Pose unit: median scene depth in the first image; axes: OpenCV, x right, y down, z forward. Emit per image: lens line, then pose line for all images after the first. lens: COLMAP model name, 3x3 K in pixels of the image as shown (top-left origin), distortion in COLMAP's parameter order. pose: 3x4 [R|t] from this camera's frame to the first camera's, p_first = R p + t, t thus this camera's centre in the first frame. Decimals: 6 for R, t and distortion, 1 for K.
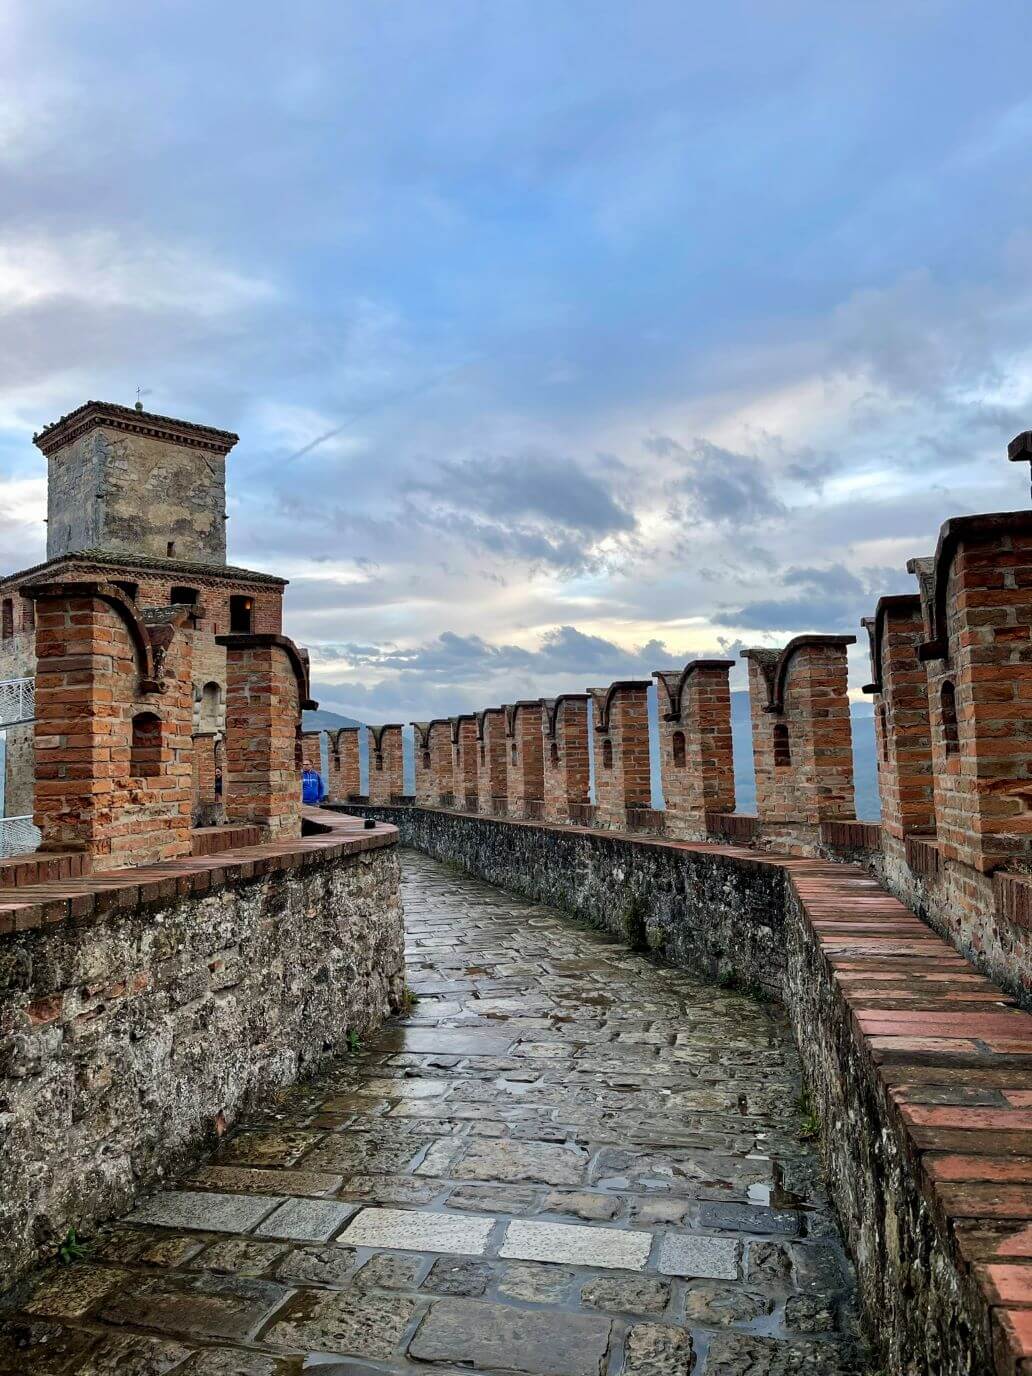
lens RADIAL K [[1015.1, 0, 516.0], [0, 1015.1, 688.0], [0, 0, 1]] dist [0.002025, -0.001511]
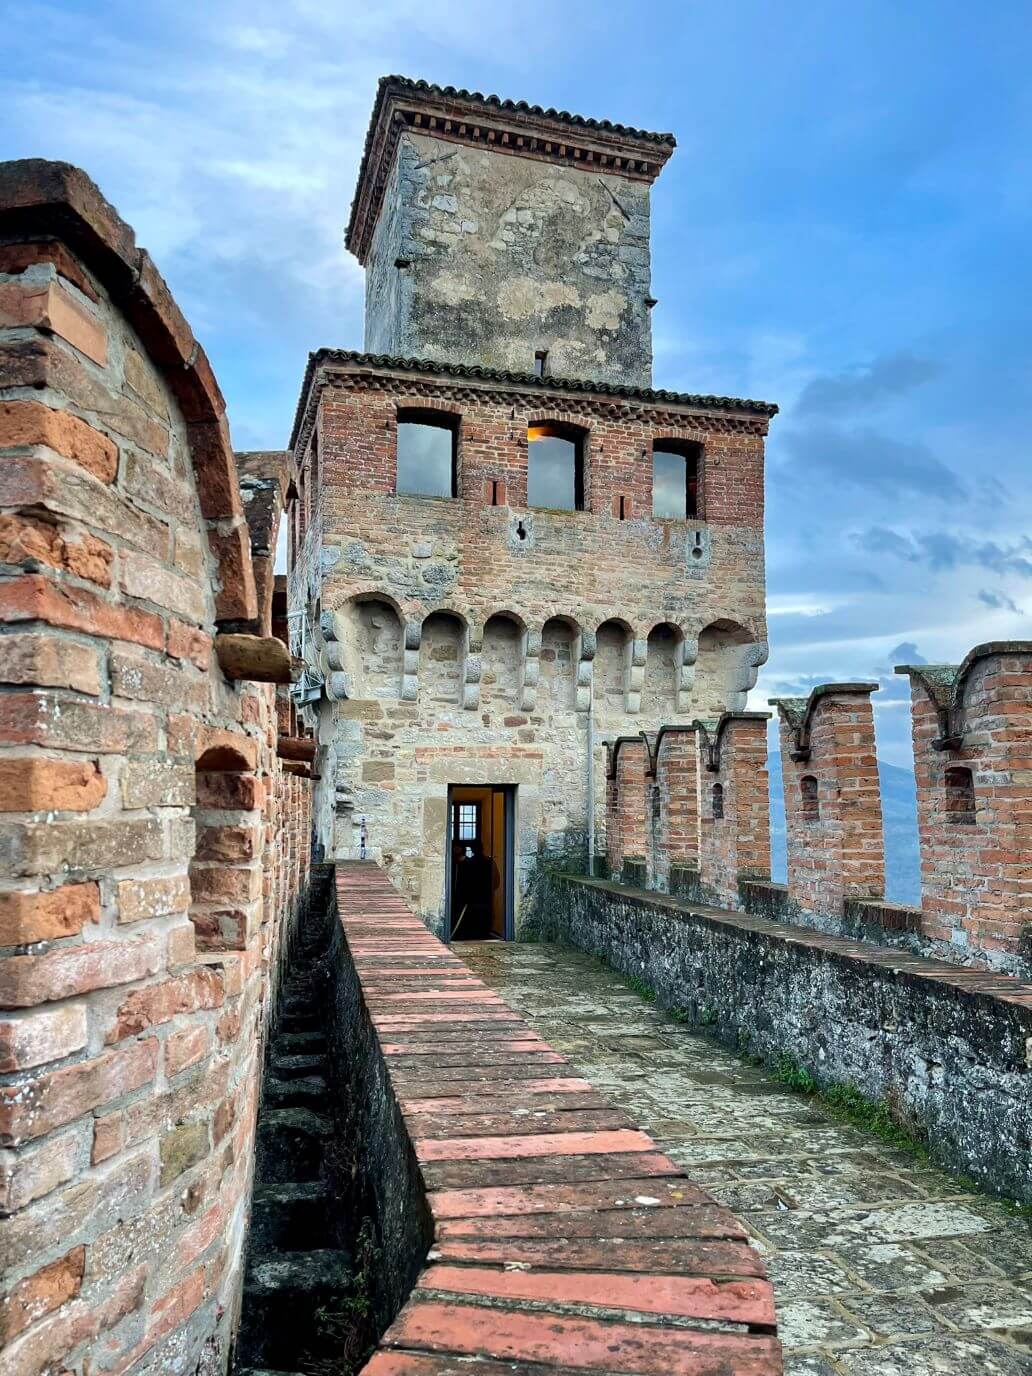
lens RADIAL K [[1021.3, 0, 496.5], [0, 1021.3, 718.4], [0, 0, 1]] dist [0.004635, 0.001168]
pose [[0.876602, -0.010310, -0.481105, -0.118395], [0.007118, 0.999939, -0.008459, 0.043831], [0.481163, 0.003991, 0.876622, 0.551910]]
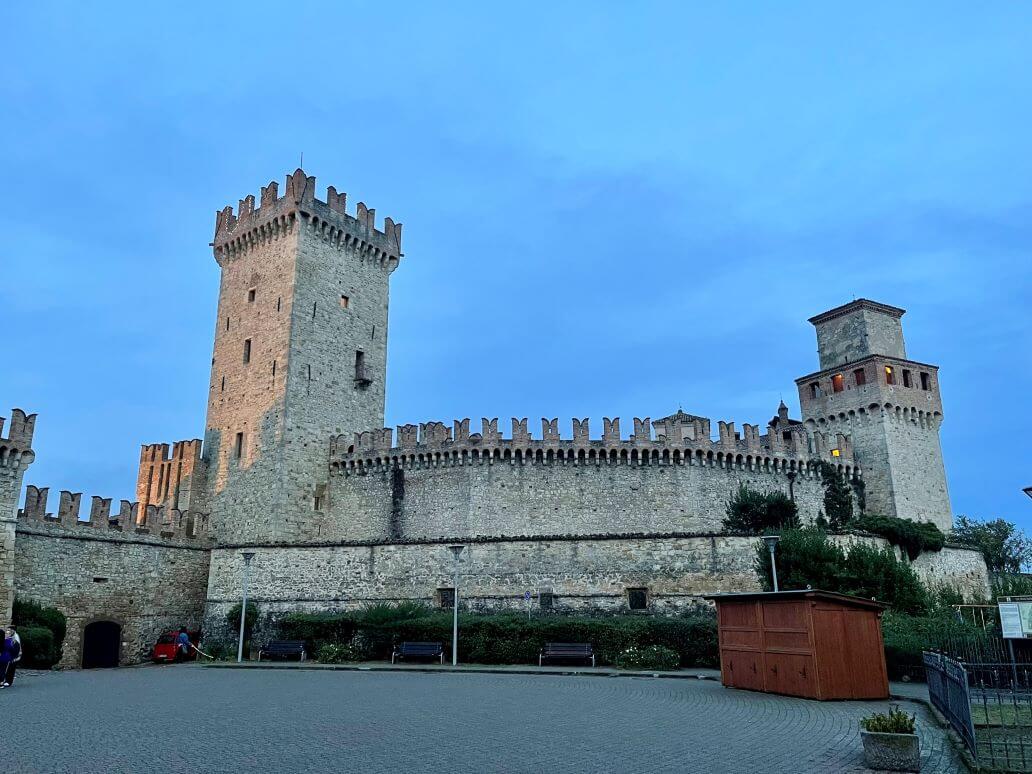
lens RADIAL K [[761.3, 0, 516.0], [0, 761.3, 387.0], [0, 0, 1]] dist [0.002025, -0.001511]
pose [[-0.268326, -0.235715, -0.934045, 1.545580], [0.082486, 0.960419, -0.266067, 0.342855], [0.959790, -0.148438, -0.238262, 0.681800]]
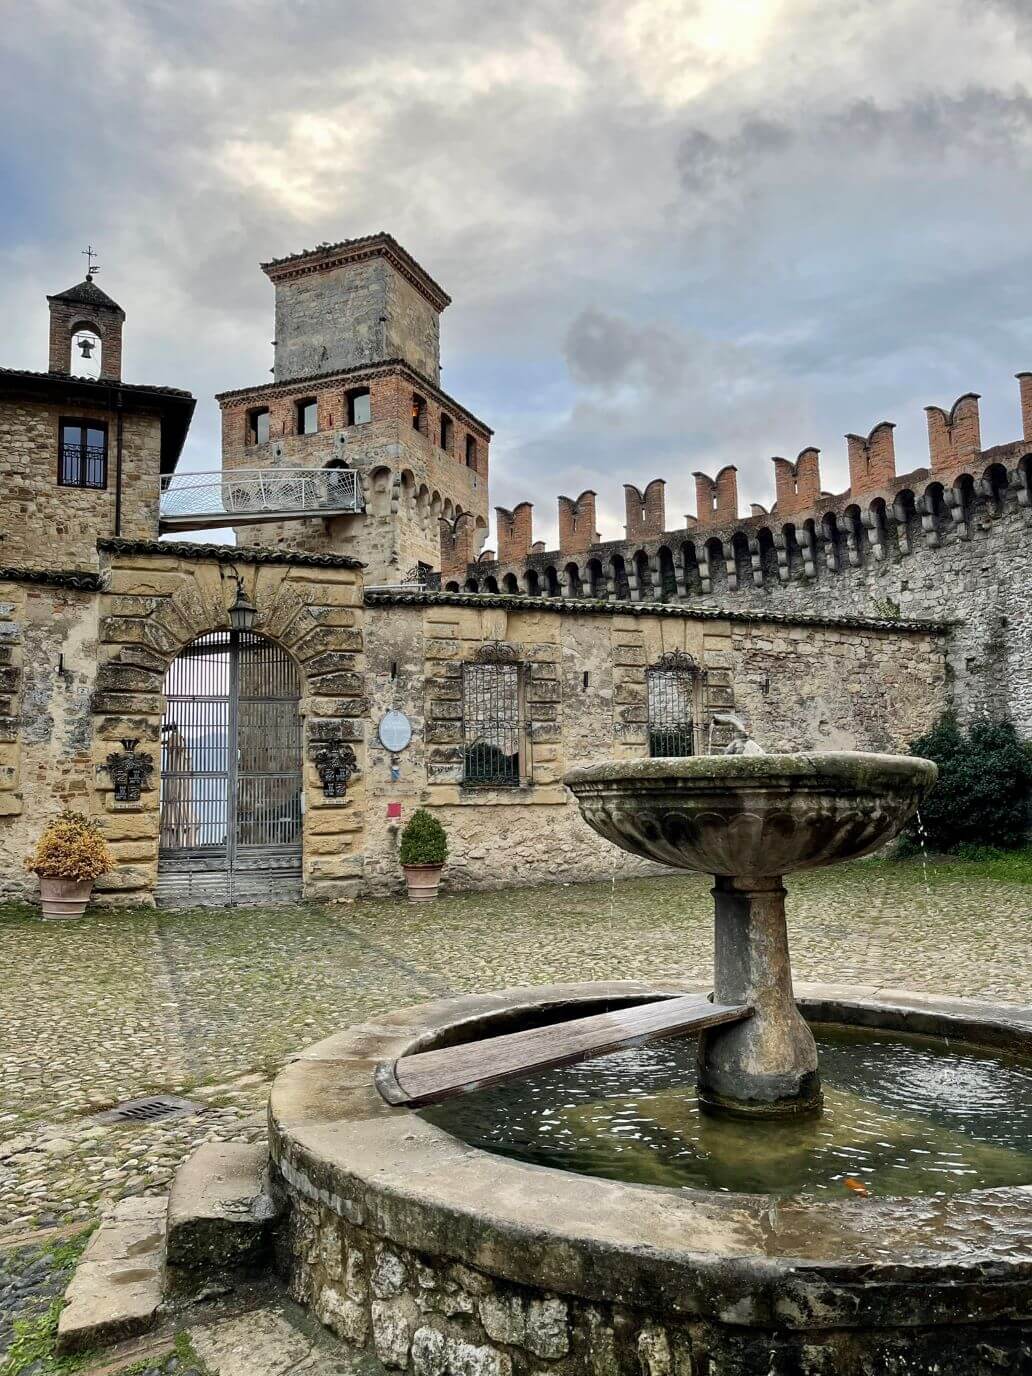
lens RADIAL K [[969.4, 0, 521.1], [0, 969.4, 670.1], [0, 0, 1]] dist [0.051402, -0.001223]
pose [[0.930128, 0.045482, 0.364409, -0.615550], [-0.030282, 0.998421, -0.047322, 0.226441], [-0.365986, 0.032980, 0.930036, -0.026002]]
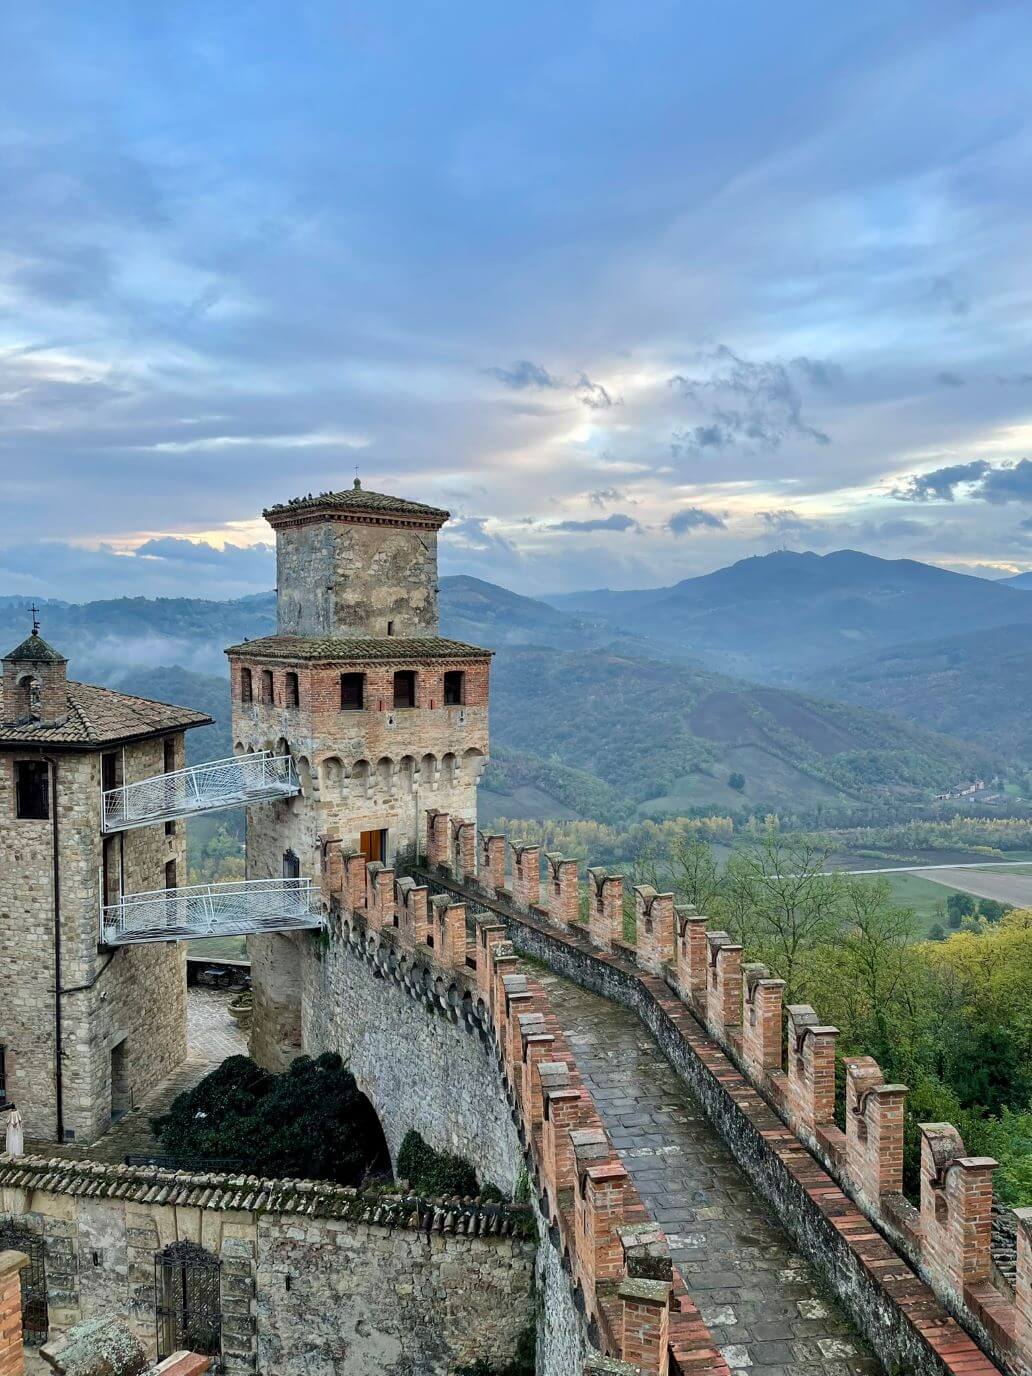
lens RADIAL K [[1011.7, 0, 516.0], [0, 1011.7, 688.0], [0, 0, 1]] dist [0.081376, -0.094738]
pose [[0.989940, 0.030933, -0.138067, -0.056992], [-0.013436, 0.991951, 0.125907, -0.214325], [0.140850, -0.122785, 0.982387, -0.052230]]
